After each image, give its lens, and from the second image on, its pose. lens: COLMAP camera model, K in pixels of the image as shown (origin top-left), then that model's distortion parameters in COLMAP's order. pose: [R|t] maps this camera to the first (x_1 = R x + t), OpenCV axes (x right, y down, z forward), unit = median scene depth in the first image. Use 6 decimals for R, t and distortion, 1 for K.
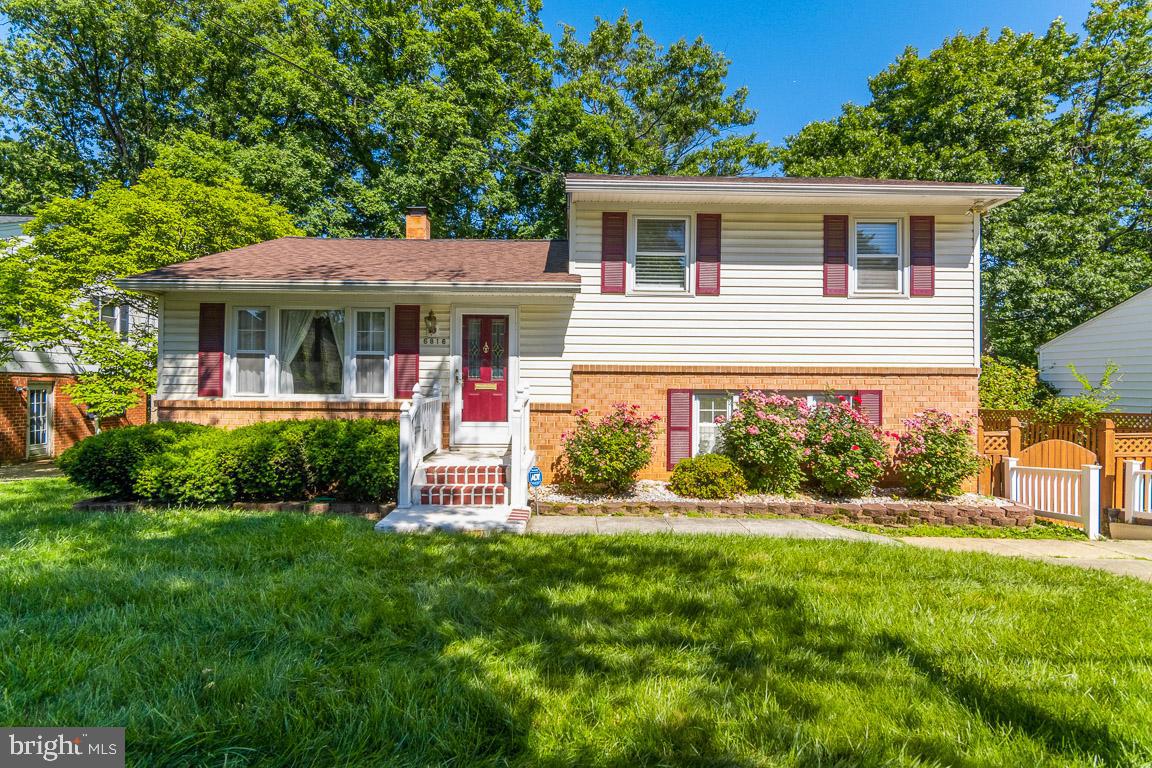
lens RADIAL K [[591.4, 0, 575.3], [0, 591.4, 374.4], [0, 0, 1]] dist [-0.001250, 0.001741]
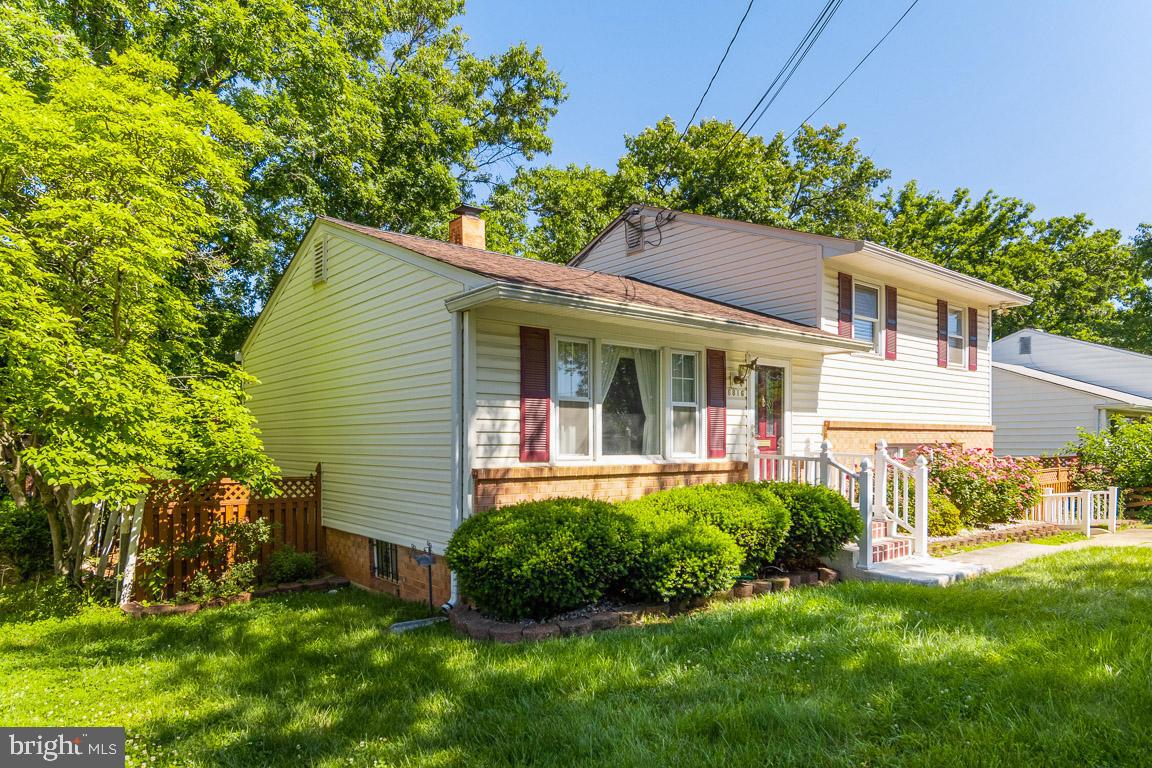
lens RADIAL K [[717.9, 0, 600.3], [0, 717.9, 433.6], [0, 0, 1]] dist [0.009277, 0.000318]
pose [[0.778119, -0.002370, 0.628113, -1.063368], [-0.001542, 0.999983, 0.005683, -0.000592], [-0.628115, -0.005391, 0.778102, 0.284867]]
